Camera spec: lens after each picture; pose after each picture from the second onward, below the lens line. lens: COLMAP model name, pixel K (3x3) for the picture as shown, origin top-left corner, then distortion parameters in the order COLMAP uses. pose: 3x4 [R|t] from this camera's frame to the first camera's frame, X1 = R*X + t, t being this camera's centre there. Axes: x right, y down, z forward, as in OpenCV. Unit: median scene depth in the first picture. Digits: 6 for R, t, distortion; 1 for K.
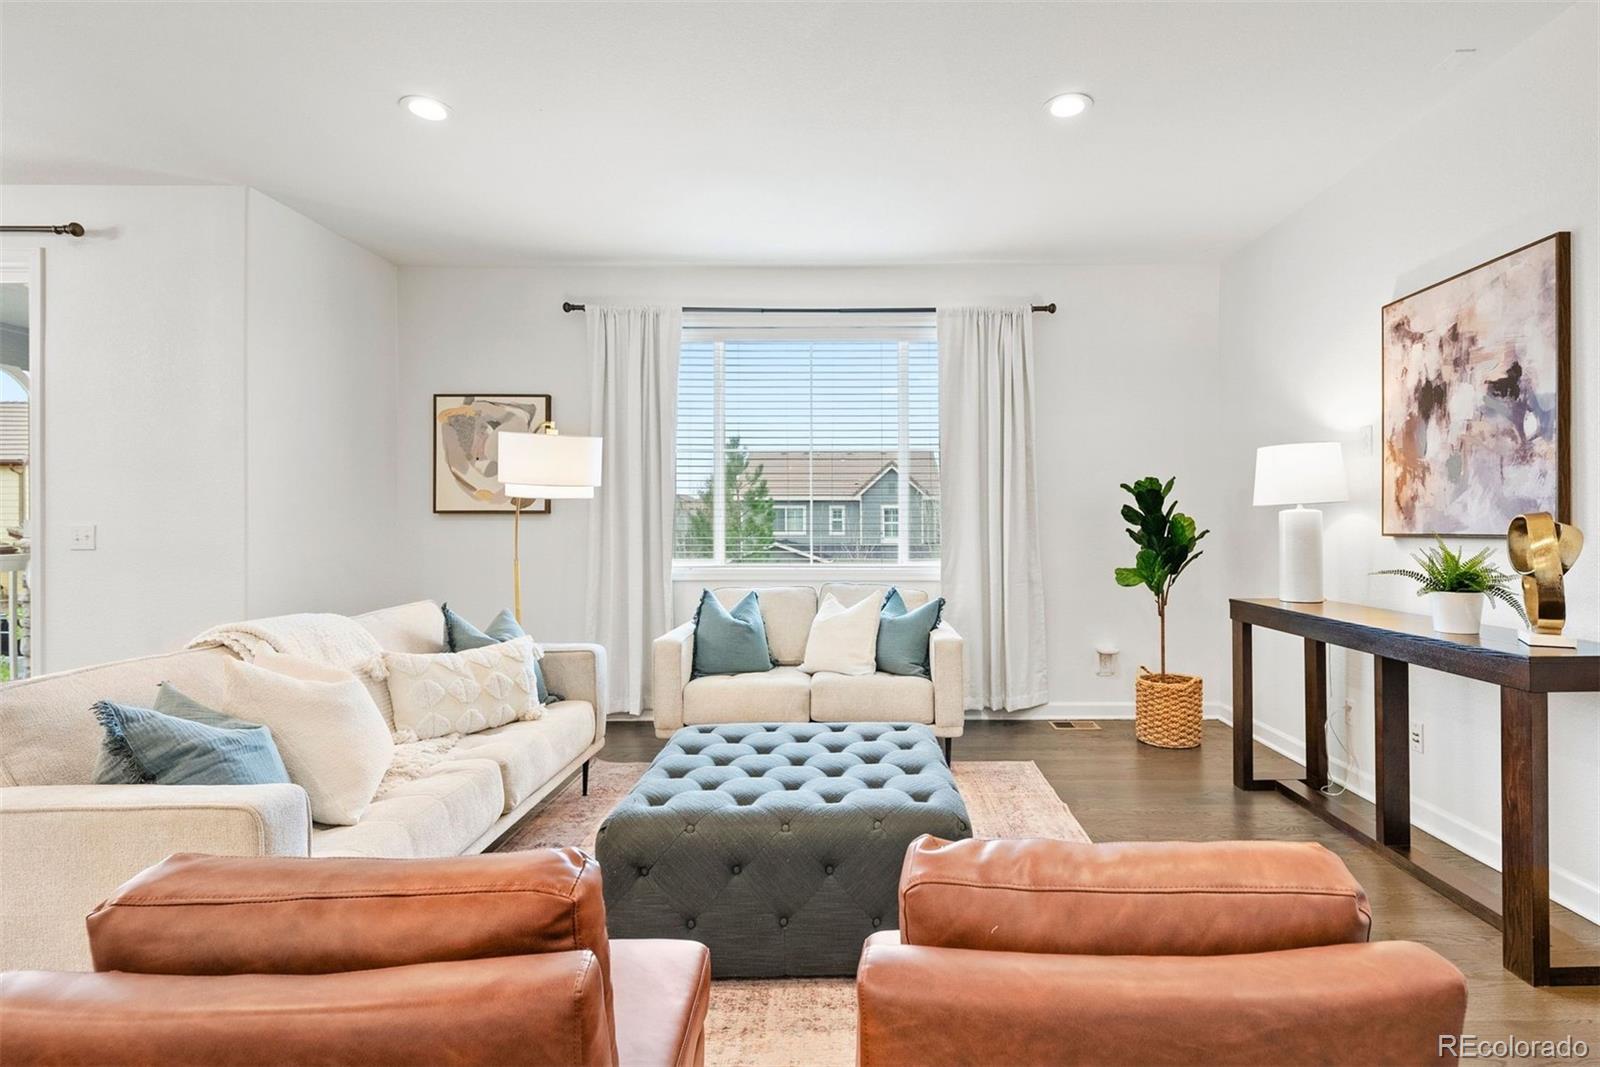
lens RADIAL K [[830.0, 0, 800.0], [0, 830.0, 533.5], [0, 0, 1]] dist [0.001042, -0.000935]
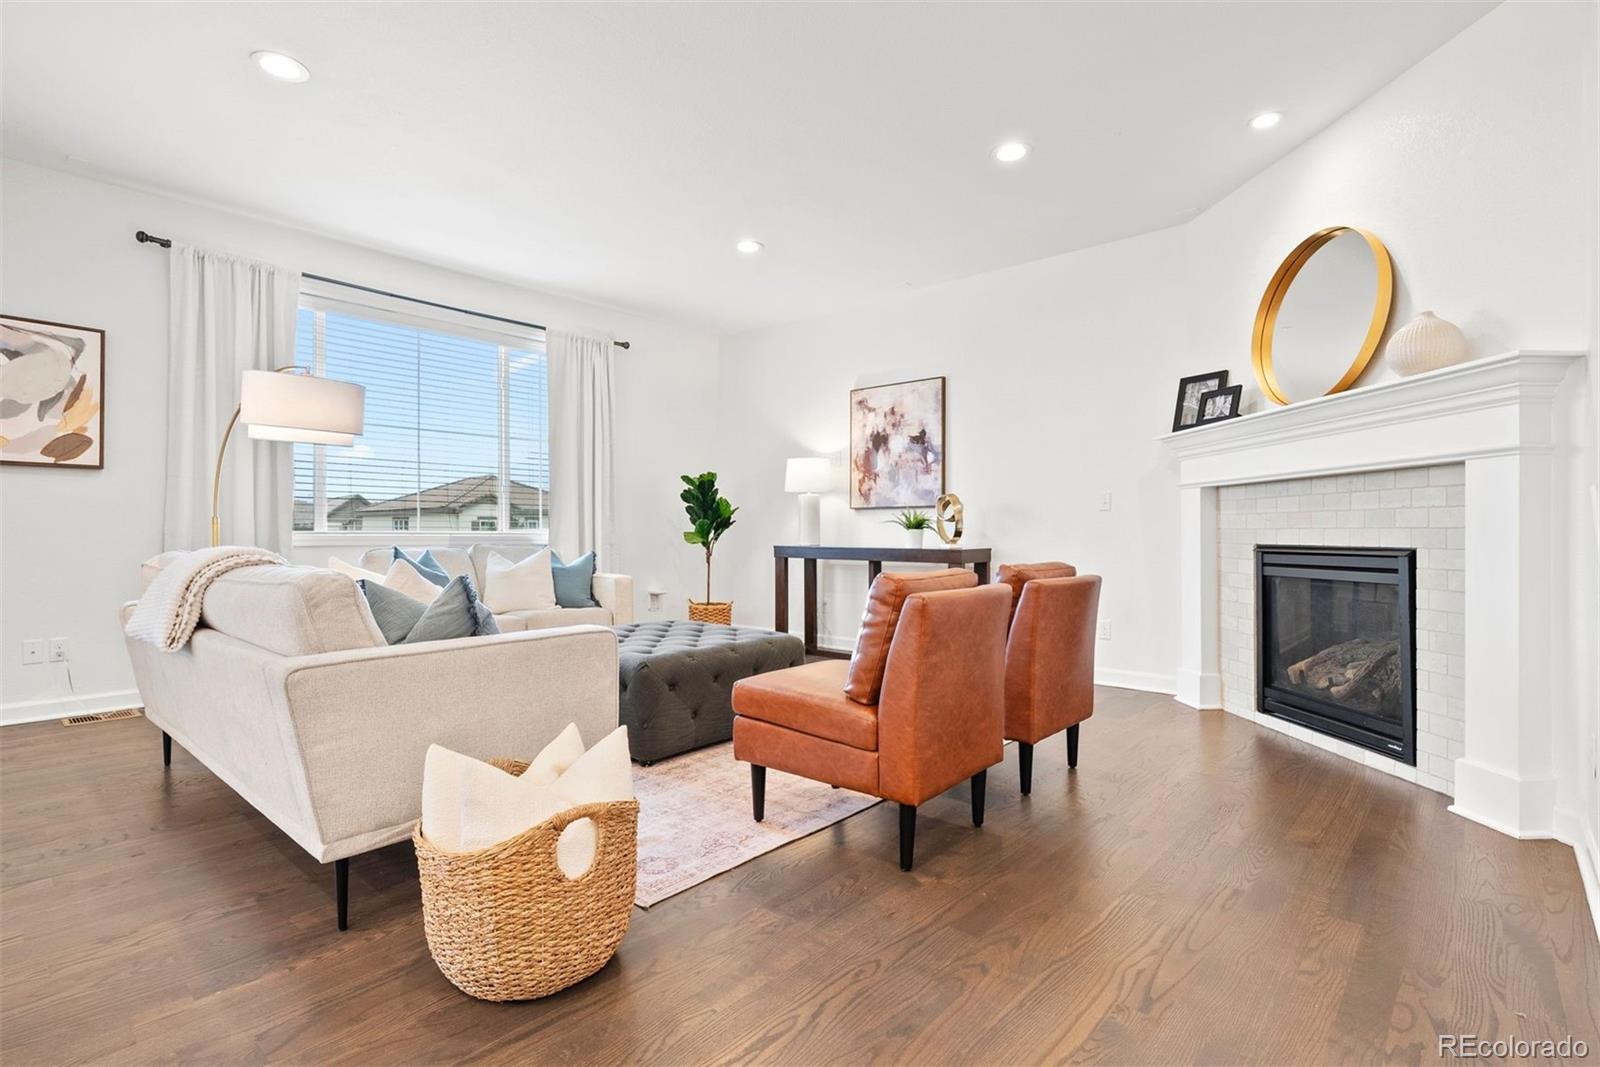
lens RADIAL K [[795.7, 0, 800.0], [0, 795.7, 533.5], [0, 0, 1]] dist [0.001849, -0.000312]
pose [[0.666802, 0.009634, 0.745172, -0.791955], [-0.008000, 0.999951, -0.005768, 0.075174], [-0.745192, -0.002115, 0.666847, -0.154721]]
